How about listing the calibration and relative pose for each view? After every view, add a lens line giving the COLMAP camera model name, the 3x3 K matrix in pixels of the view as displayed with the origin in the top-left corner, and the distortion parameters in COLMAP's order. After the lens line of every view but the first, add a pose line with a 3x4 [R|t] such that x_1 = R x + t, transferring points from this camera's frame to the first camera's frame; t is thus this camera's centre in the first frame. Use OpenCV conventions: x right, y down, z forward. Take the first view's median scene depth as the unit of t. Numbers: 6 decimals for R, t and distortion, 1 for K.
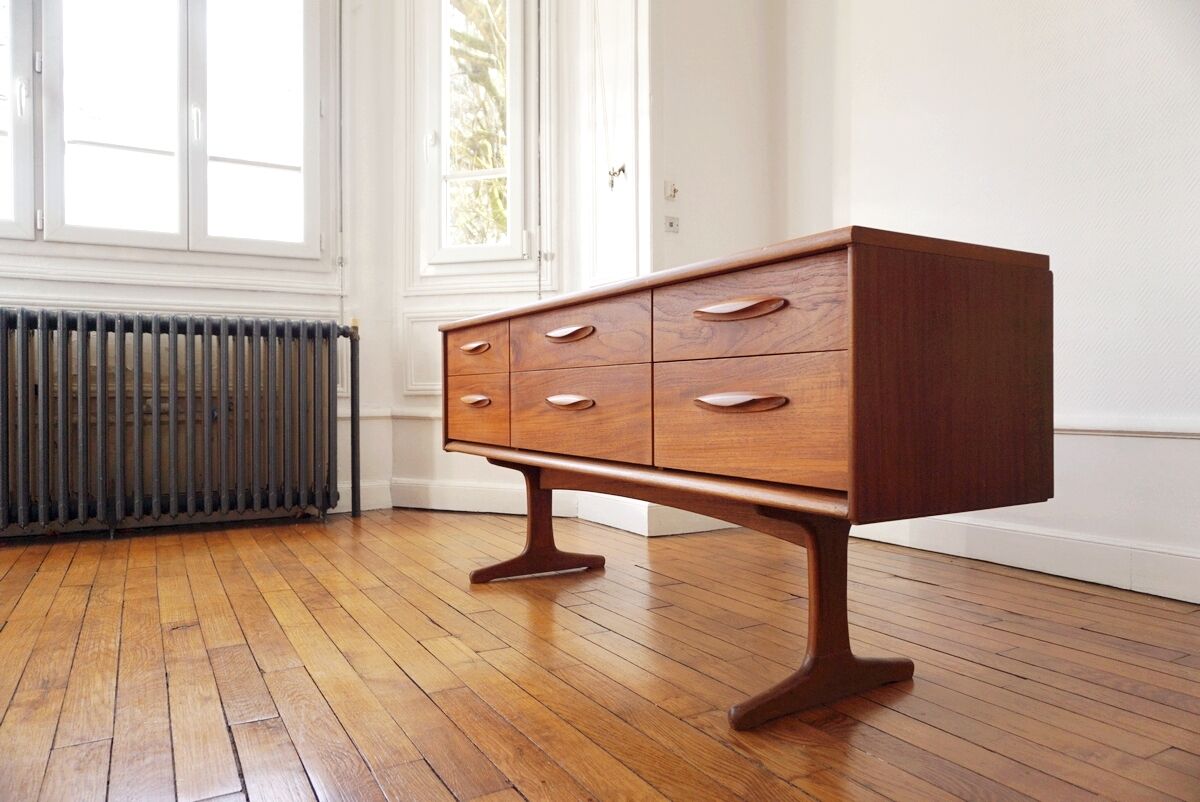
lens RADIAL K [[820.2, 0, 597.9], [0, 820.2, 397.1], [0, 0, 1]] dist [-0.062055, 0.046299]
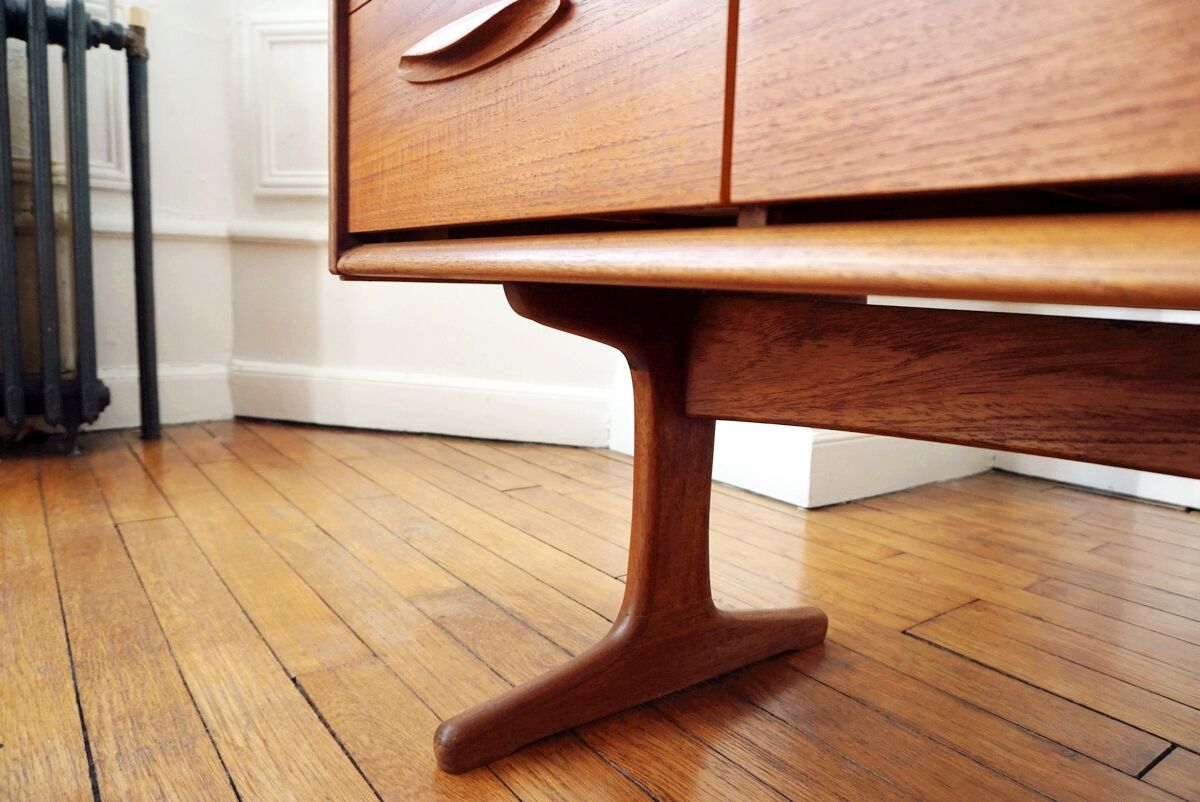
lens RADIAL K [[820.2, 0, 601.1], [0, 820.2, 395.9], [0, 0, 1]] dist [-0.062055, 0.046299]
pose [[0.991811, 0.024298, 0.125378, -0.092850], [-0.040976, 0.990374, 0.132216, 0.047590], [-0.120958, -0.136271, 0.983260, 0.502996]]
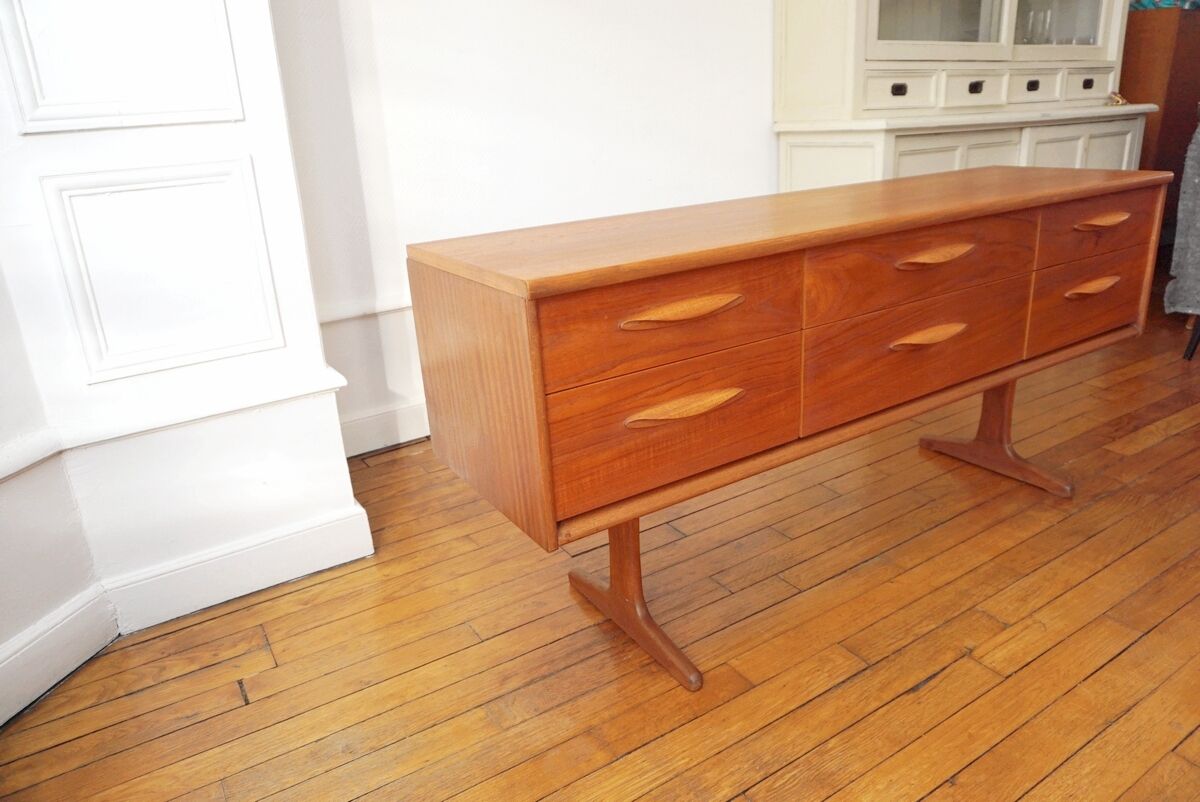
lens RADIAL K [[820.2, 0, 616.7], [0, 820.2, 396.4], [0, 0, 1]] dist [-0.062055, 0.046299]
pose [[-0.050189, -0.328979, 0.943003, -0.441091], [0.063742, 0.941212, 0.331747, -0.125076], [-0.996704, 0.076759, -0.026269, 0.712837]]
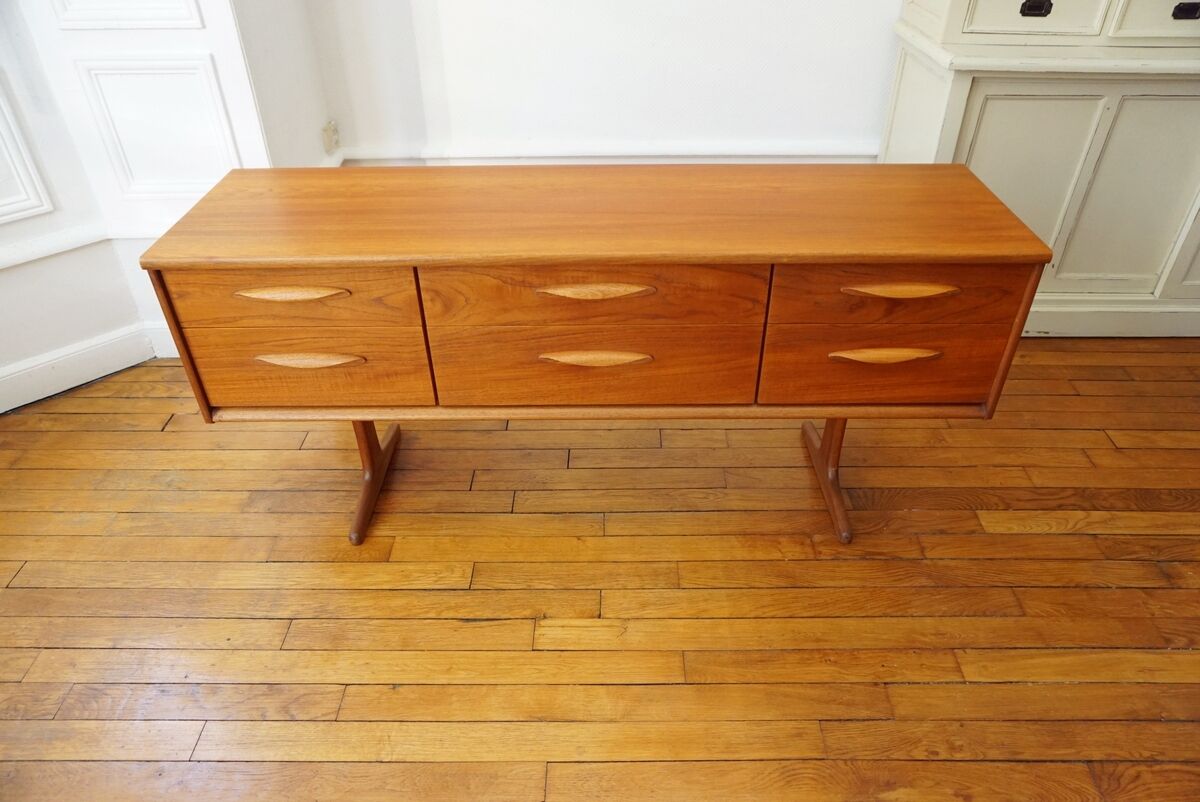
lens RADIAL K [[820.2, 0, 607.0], [0, 820.2, 403.8], [0, 0, 1]] dist [-0.062055, 0.046299]
pose [[0.496656, -0.513807, 0.699525, -0.361671], [0.009242, 0.809038, 0.587683, -0.254761], [-0.867898, -0.285411, 0.406563, 0.321828]]
